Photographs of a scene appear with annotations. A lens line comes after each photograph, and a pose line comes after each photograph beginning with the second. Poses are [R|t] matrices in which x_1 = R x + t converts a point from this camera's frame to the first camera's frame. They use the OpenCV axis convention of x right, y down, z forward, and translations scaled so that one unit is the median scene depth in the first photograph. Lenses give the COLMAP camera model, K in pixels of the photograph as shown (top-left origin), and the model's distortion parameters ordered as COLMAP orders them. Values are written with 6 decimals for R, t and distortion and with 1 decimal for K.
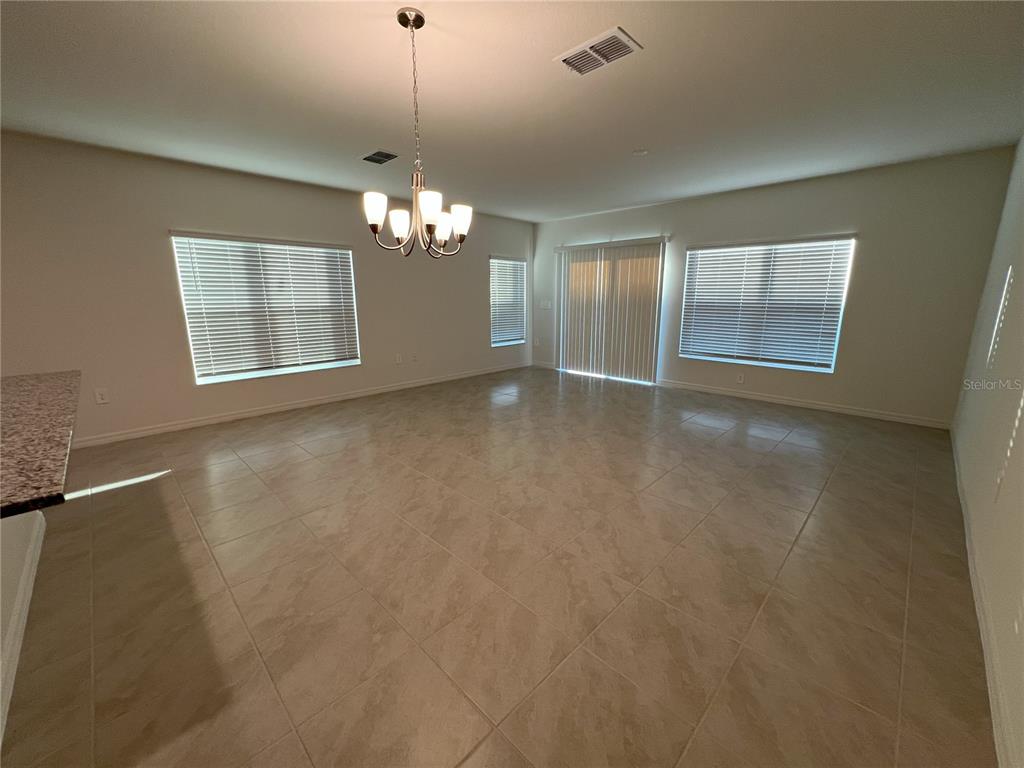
lens RADIAL K [[411.3, 0, 508.7], [0, 411.3, 388.1], [0, 0, 1]] dist [-0.005943, 0.001188]
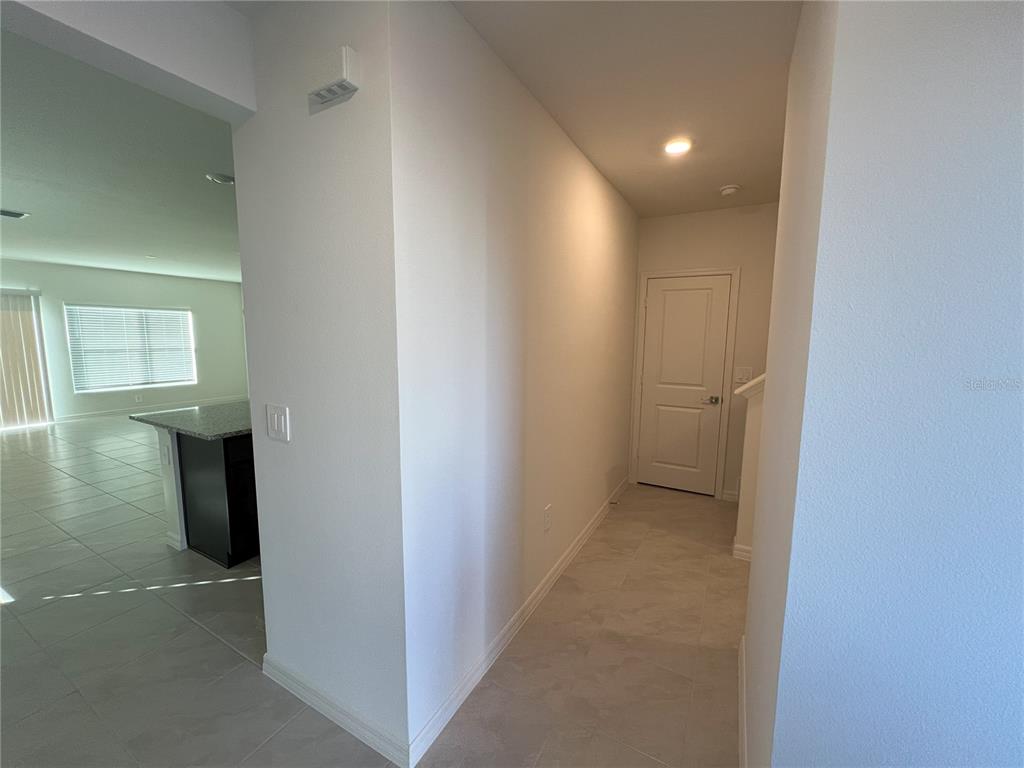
lens RADIAL K [[411.3, 0, 512.8], [0, 411.3, 382.8], [0, 0, 1]] dist [-0.005943, 0.001188]
pose [[-0.270723, -0.109302, 0.956432, -1.093896], [0.208780, 0.963219, 0.169174, -0.045916], [-0.939745, 0.245483, -0.237946, 0.107627]]
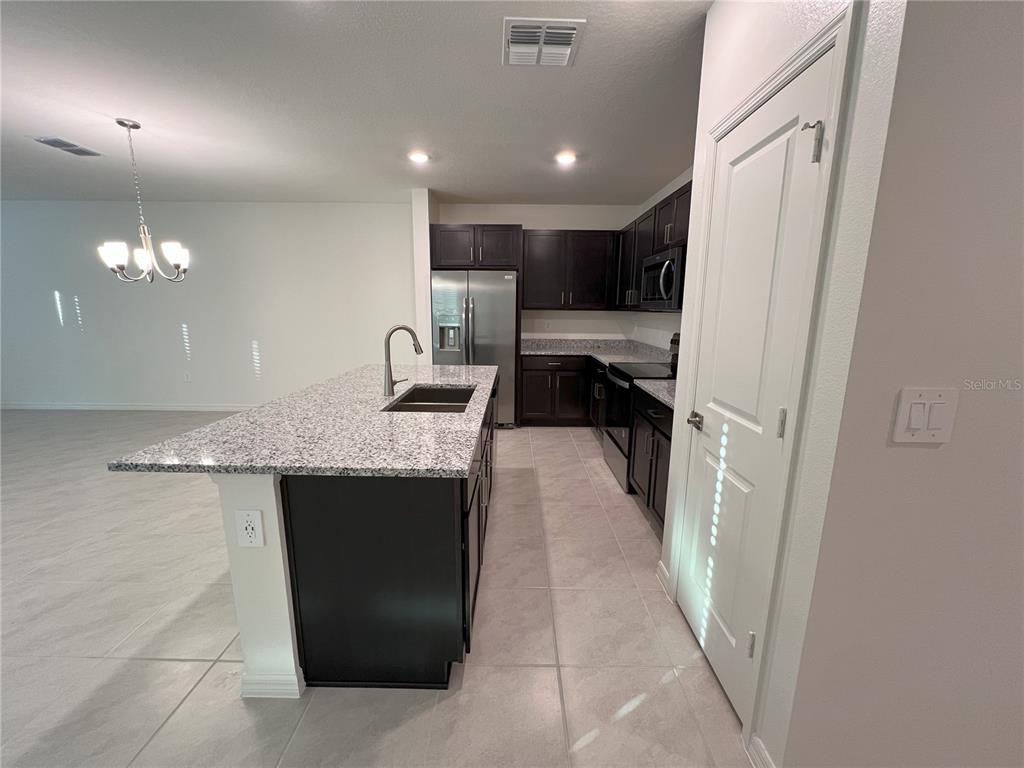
lens RADIAL K [[411.3, 0, 510.4], [0, 411.3, 383.0], [0, 0, 1]] dist [-0.005943, 0.001188]
pose [[-0.699761, -0.134095, 0.701679, -0.781023], [0.152526, 0.931531, 0.330131, -0.101032], [-0.697904, 0.338037, -0.631396, 0.422092]]
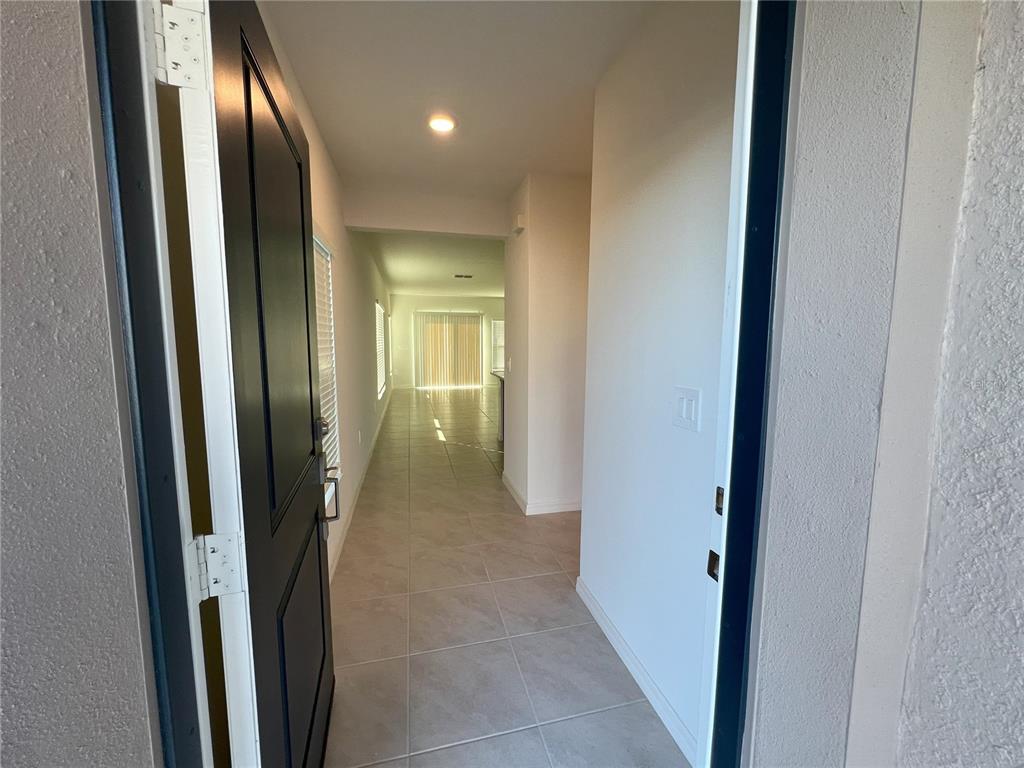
lens RADIAL K [[411.3, 0, 511.2], [0, 411.3, 384.7], [0, 0, 1]] dist [-0.005943, 0.001188]
pose [[0.521992, -0.092879, 0.847878, -1.336727], [0.191870, 0.981363, -0.010623, 0.029530], [-0.831090, 0.168227, 0.530084, -0.141805]]
